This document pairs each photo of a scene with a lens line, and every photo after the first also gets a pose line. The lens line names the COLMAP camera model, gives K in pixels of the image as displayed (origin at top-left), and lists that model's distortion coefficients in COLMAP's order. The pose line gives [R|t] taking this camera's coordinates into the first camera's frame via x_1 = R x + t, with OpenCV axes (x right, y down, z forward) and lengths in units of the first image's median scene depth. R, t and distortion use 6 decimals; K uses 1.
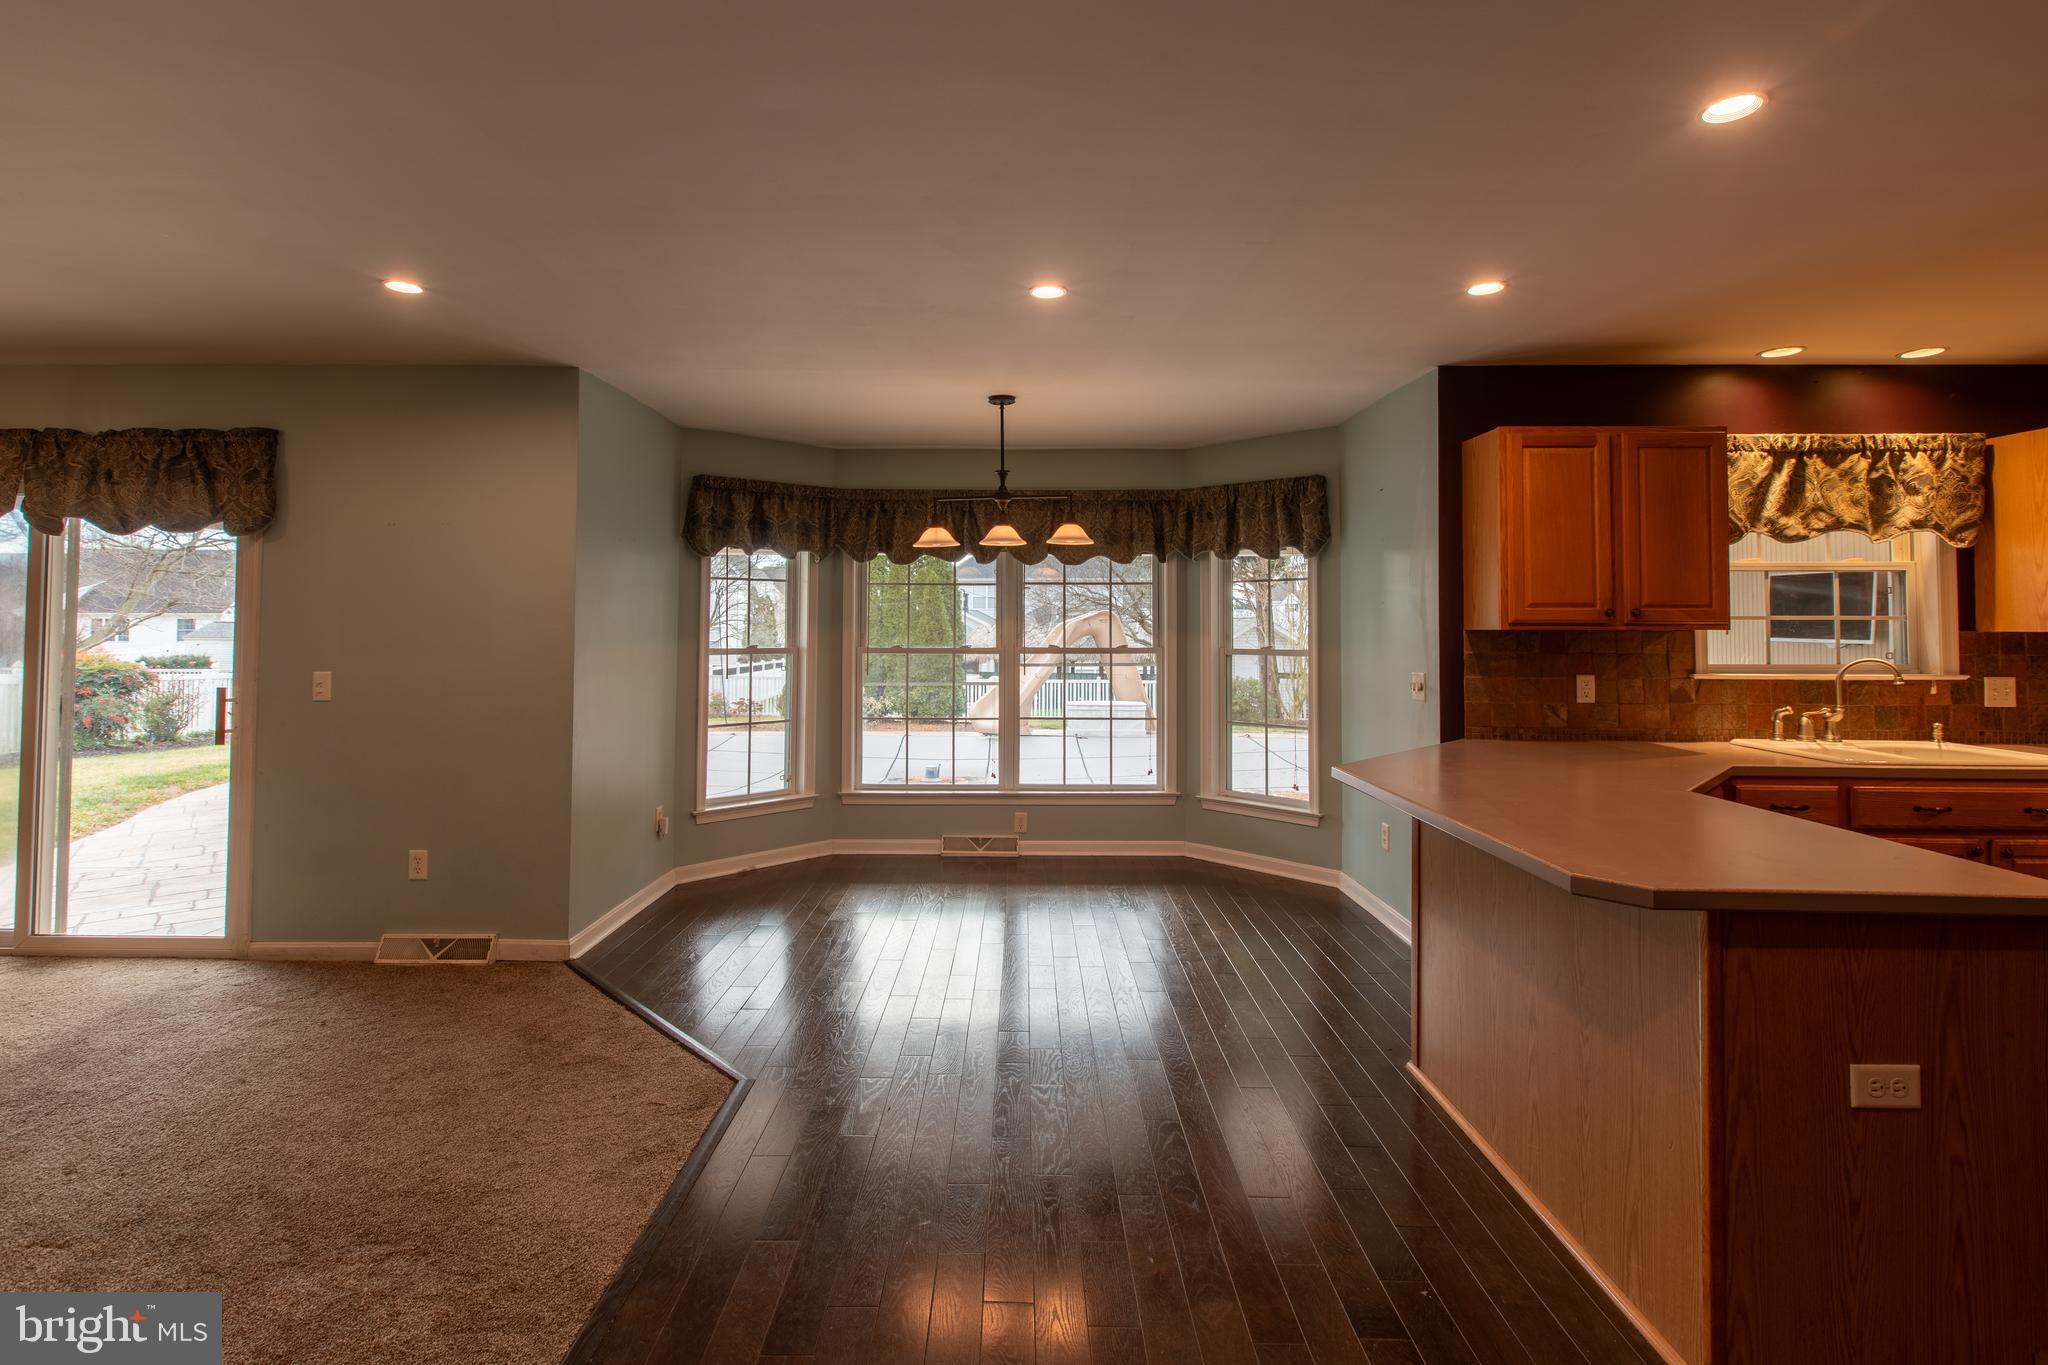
lens RADIAL K [[932.3, 0, 1015.6], [0, 932.3, 605.9], [0, 0, 1]] dist [0.000219, -0.000255]
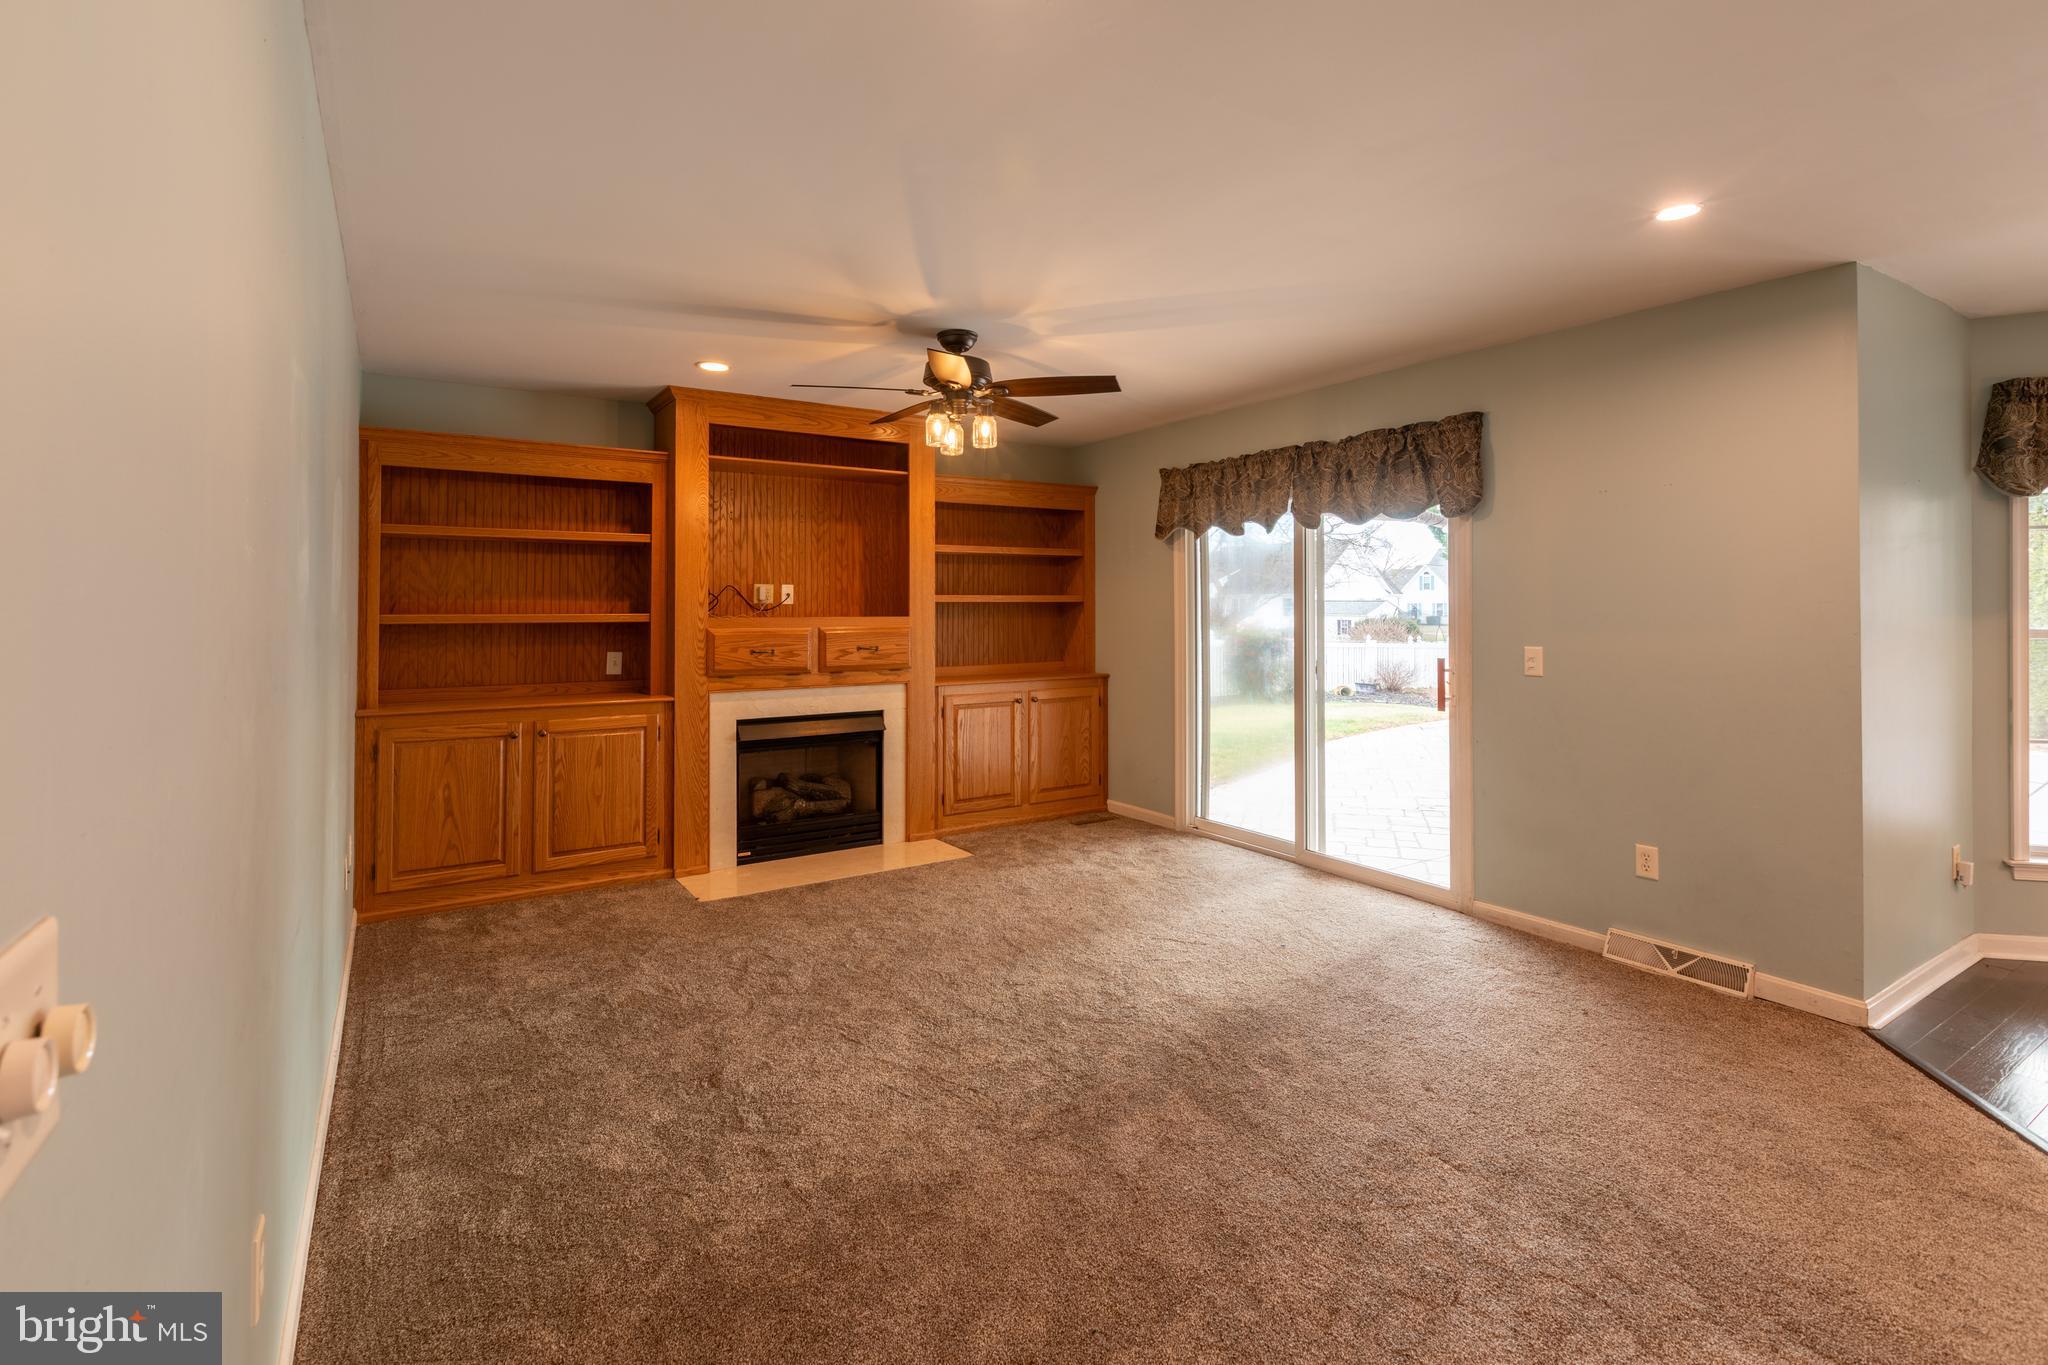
lens RADIAL K [[932.3, 0, 1015.6], [0, 932.3, 605.9], [0, 0, 1]] dist [0.000219, -0.000255]
pose [[0.555756, -0.005220, -0.831329, -0.226135], [0.026863, 0.999571, 0.011682, 0.000430], [0.830912, -0.028824, 0.555657, -0.011105]]
